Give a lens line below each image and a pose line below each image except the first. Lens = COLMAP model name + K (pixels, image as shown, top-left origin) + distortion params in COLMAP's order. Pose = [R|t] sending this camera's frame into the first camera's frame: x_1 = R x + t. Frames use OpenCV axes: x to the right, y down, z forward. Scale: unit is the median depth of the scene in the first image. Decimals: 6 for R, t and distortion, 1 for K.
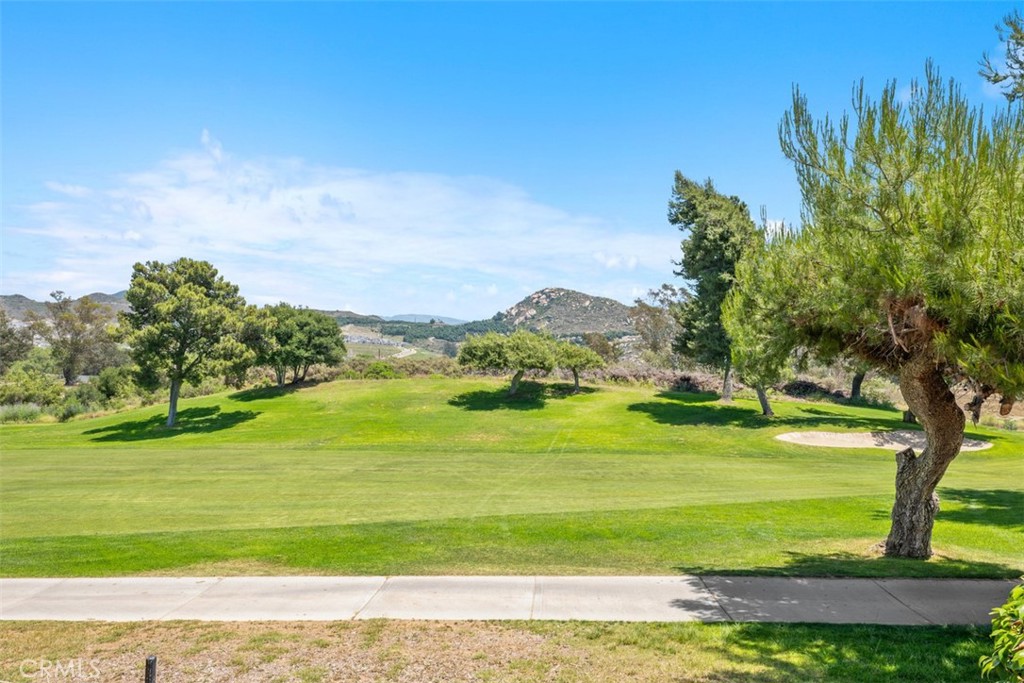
lens RADIAL K [[595.7, 0, 514.0], [0, 595.7, 337.4], [0, 0, 1]] dist [0.002150, 0.000163]
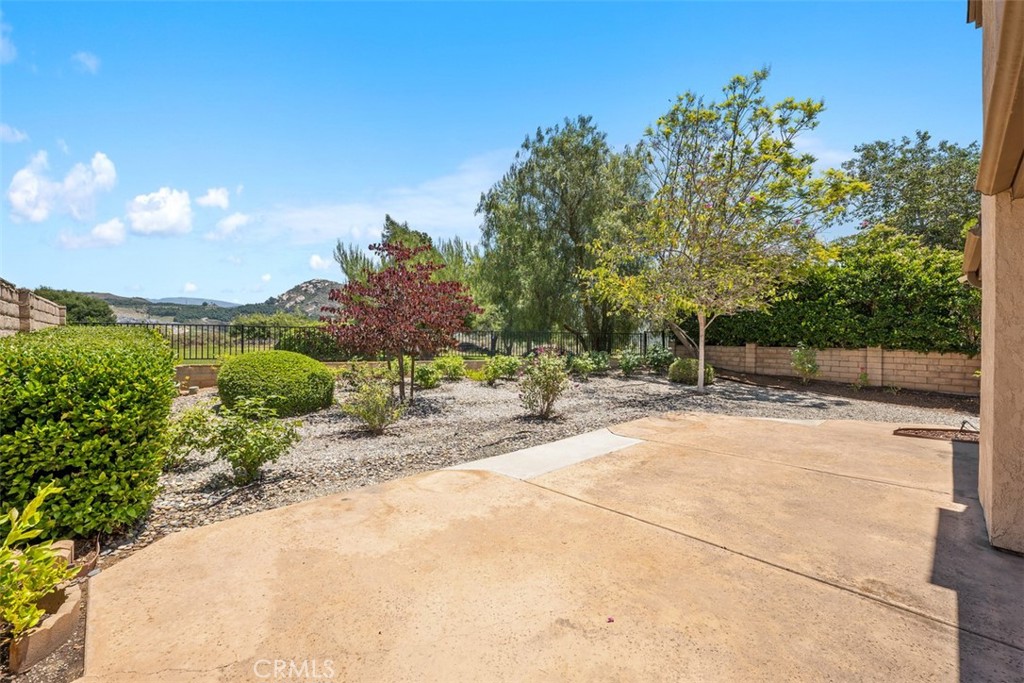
lens RADIAL K [[422.1, 0, 511.0], [0, 422.1, 340.7], [0, 0, 1]] dist [0.001440, 0.000241]
pose [[0.882536, -0.023594, 0.469652, 0.021245], [-0.001433, 0.998601, 0.052859, 0.001609], [-0.470242, -0.047323, 0.881268, -0.161793]]
